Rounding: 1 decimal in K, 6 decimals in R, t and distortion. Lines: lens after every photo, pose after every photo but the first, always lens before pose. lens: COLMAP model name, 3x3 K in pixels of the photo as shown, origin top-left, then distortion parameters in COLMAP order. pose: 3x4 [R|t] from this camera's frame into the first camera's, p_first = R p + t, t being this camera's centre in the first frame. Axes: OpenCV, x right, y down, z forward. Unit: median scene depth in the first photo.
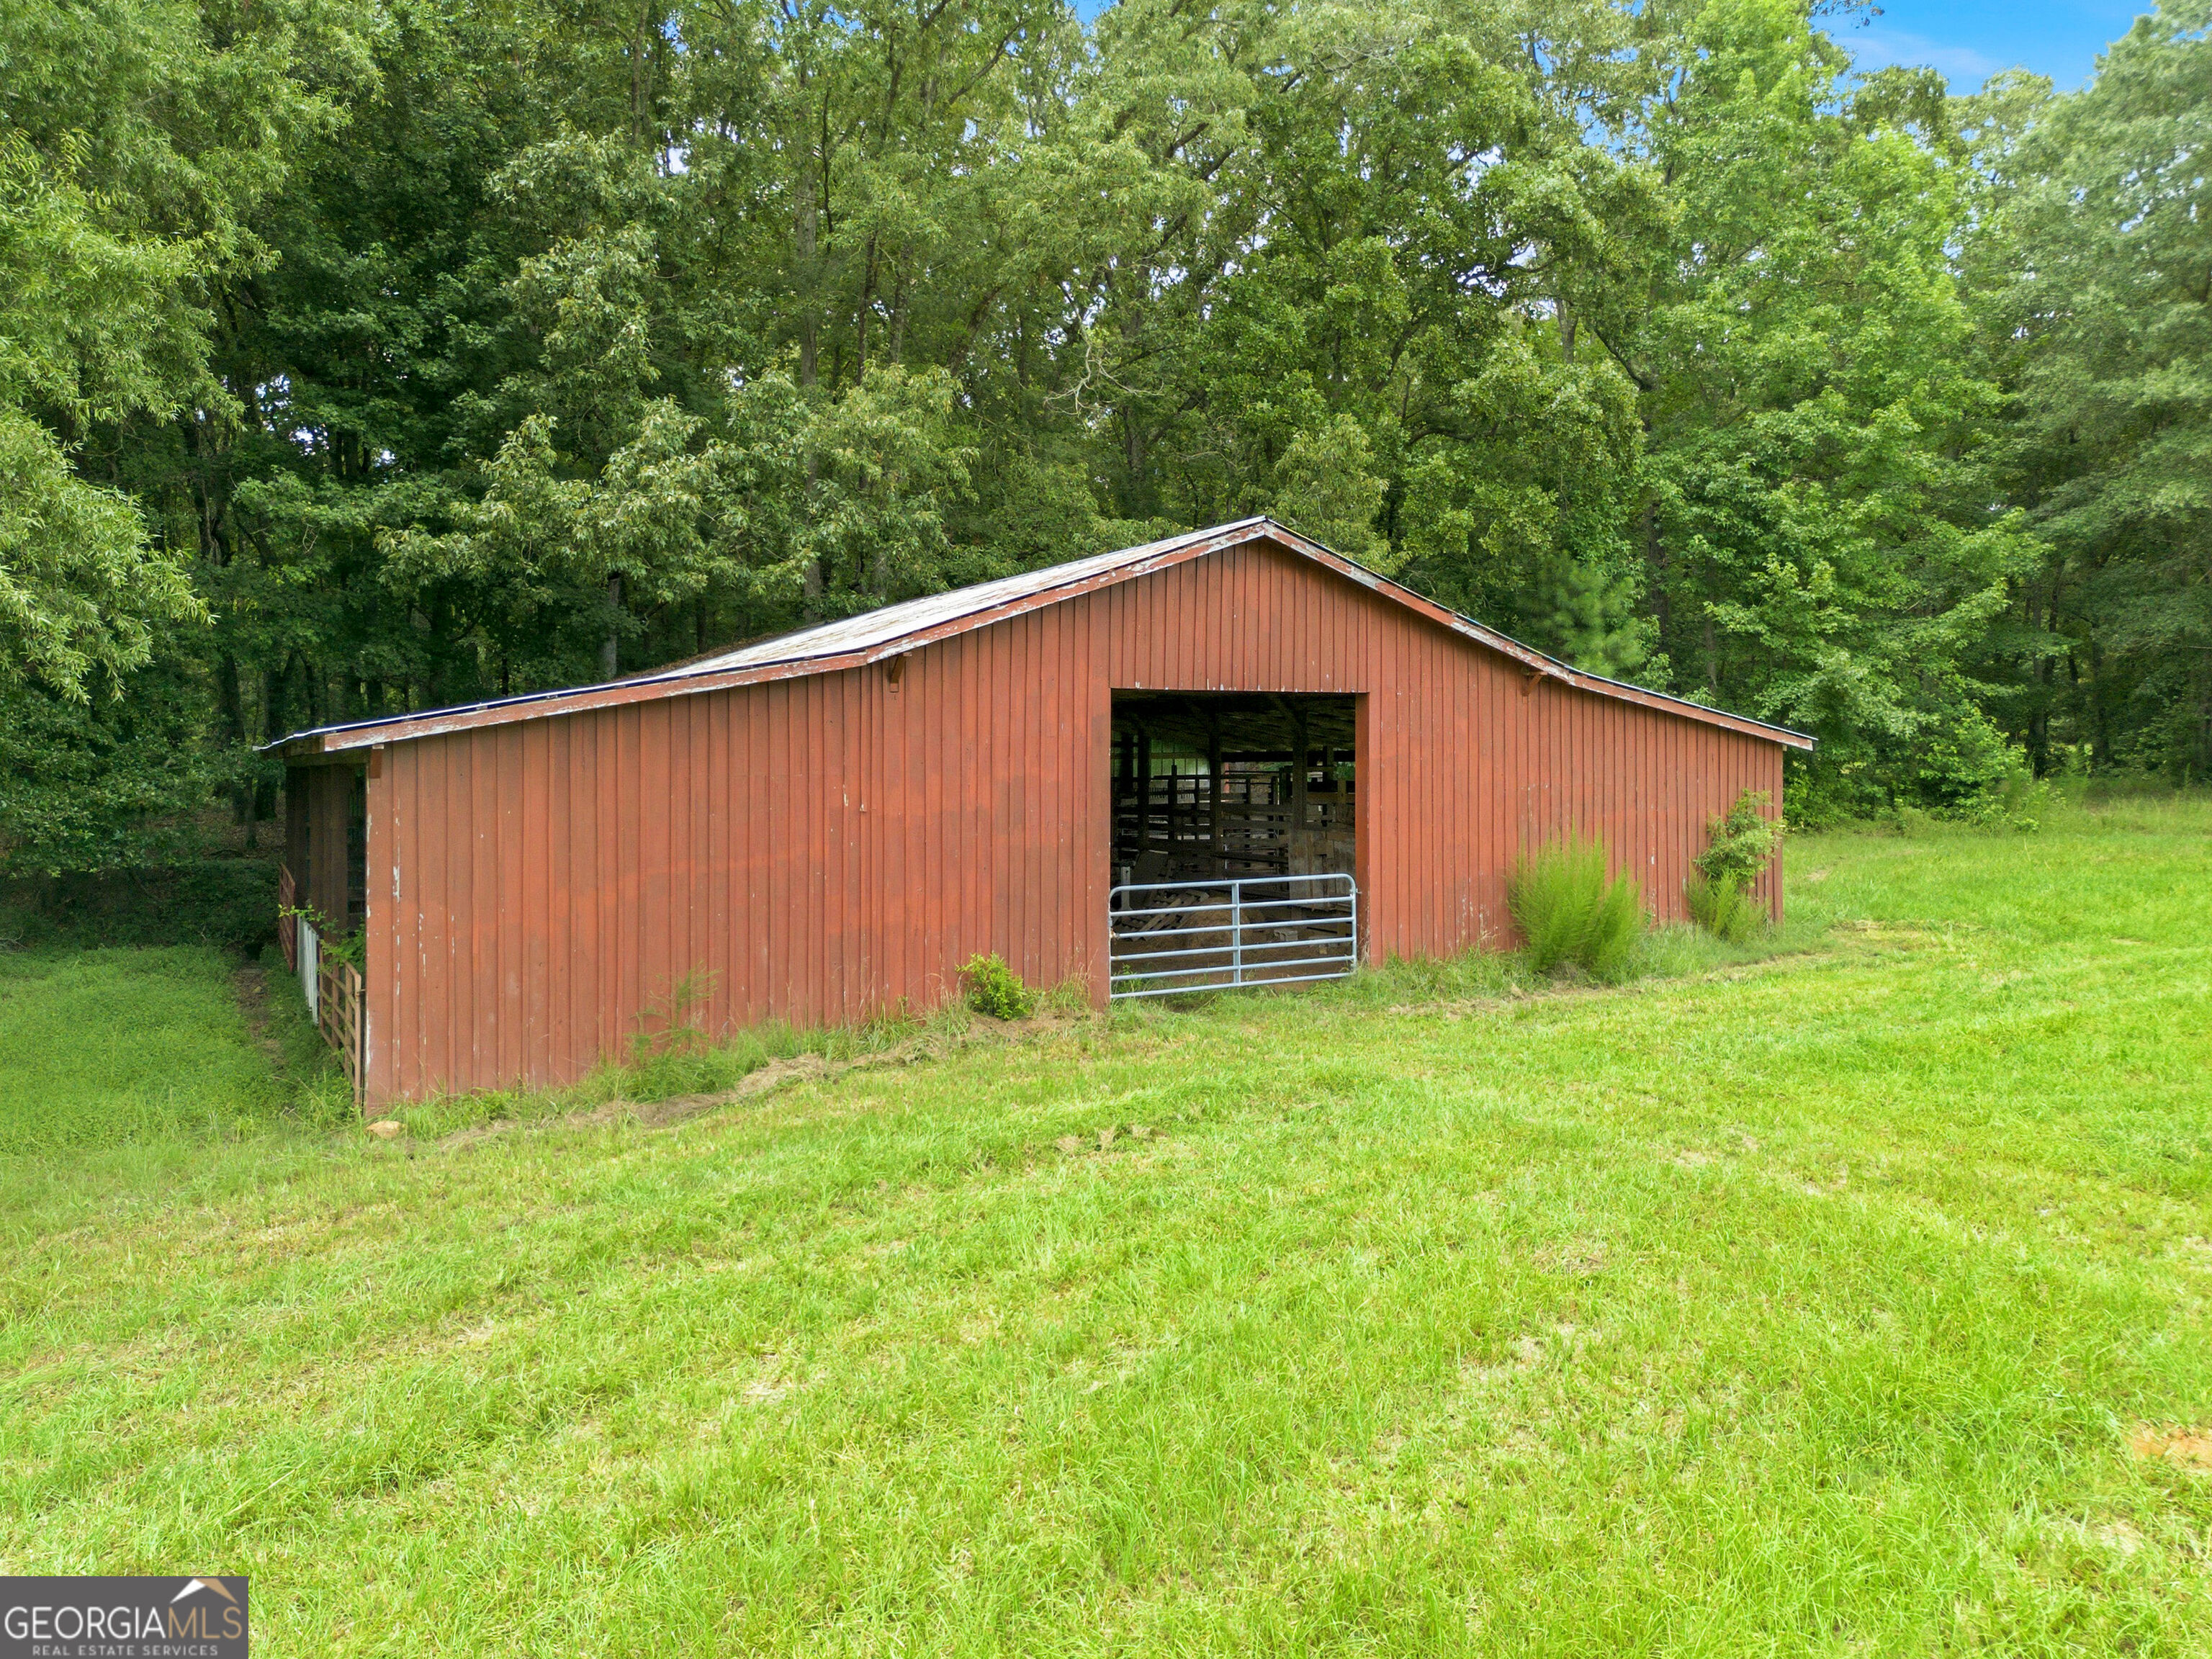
lens RADIAL K [[1630.9, 0, 1102.9], [0, 1630.9, 782.3], [0, 0, 1]] dist [0.079032, -0.001082]
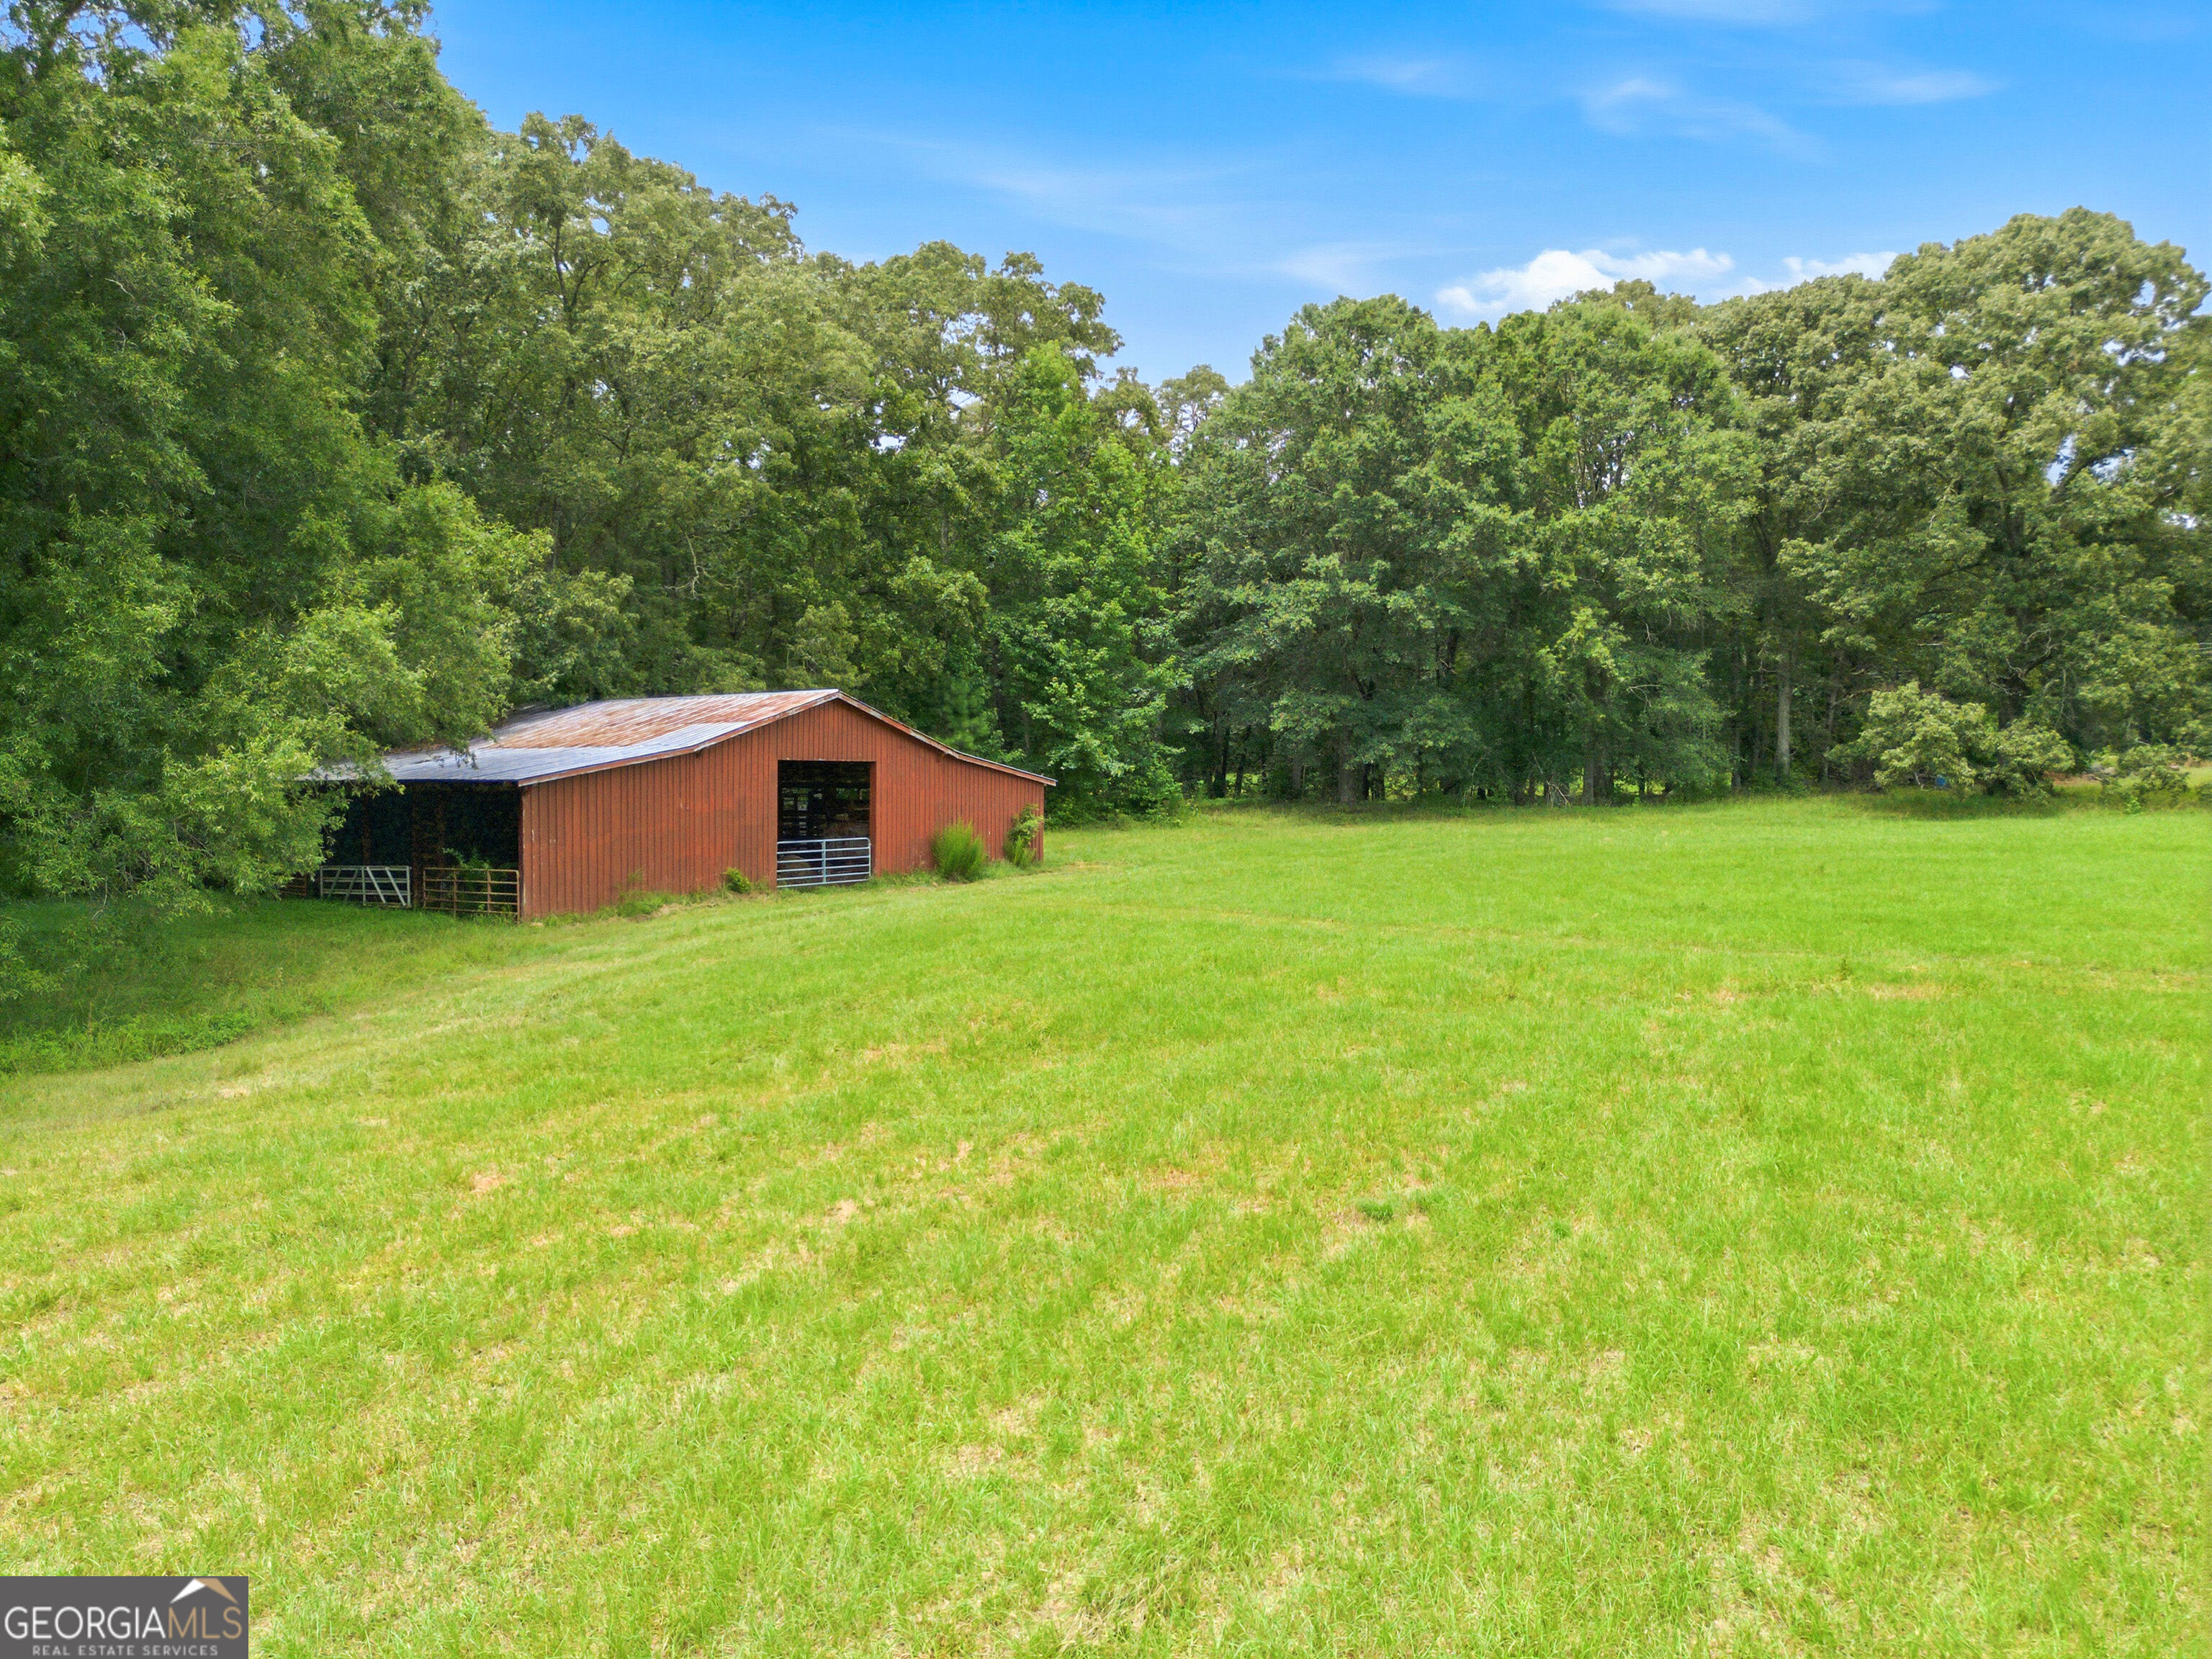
lens RADIAL K [[1630.9, 0, 1102.9], [0, 1630.9, 782.3], [0, 0, 1]] dist [0.079032, -0.001082]
pose [[0.928708, 0.008120, 0.370723, -0.228669], [-0.003997, 0.999921, -0.011886, 0.001405], [-0.370791, 0.009557, 0.928667, -0.737221]]
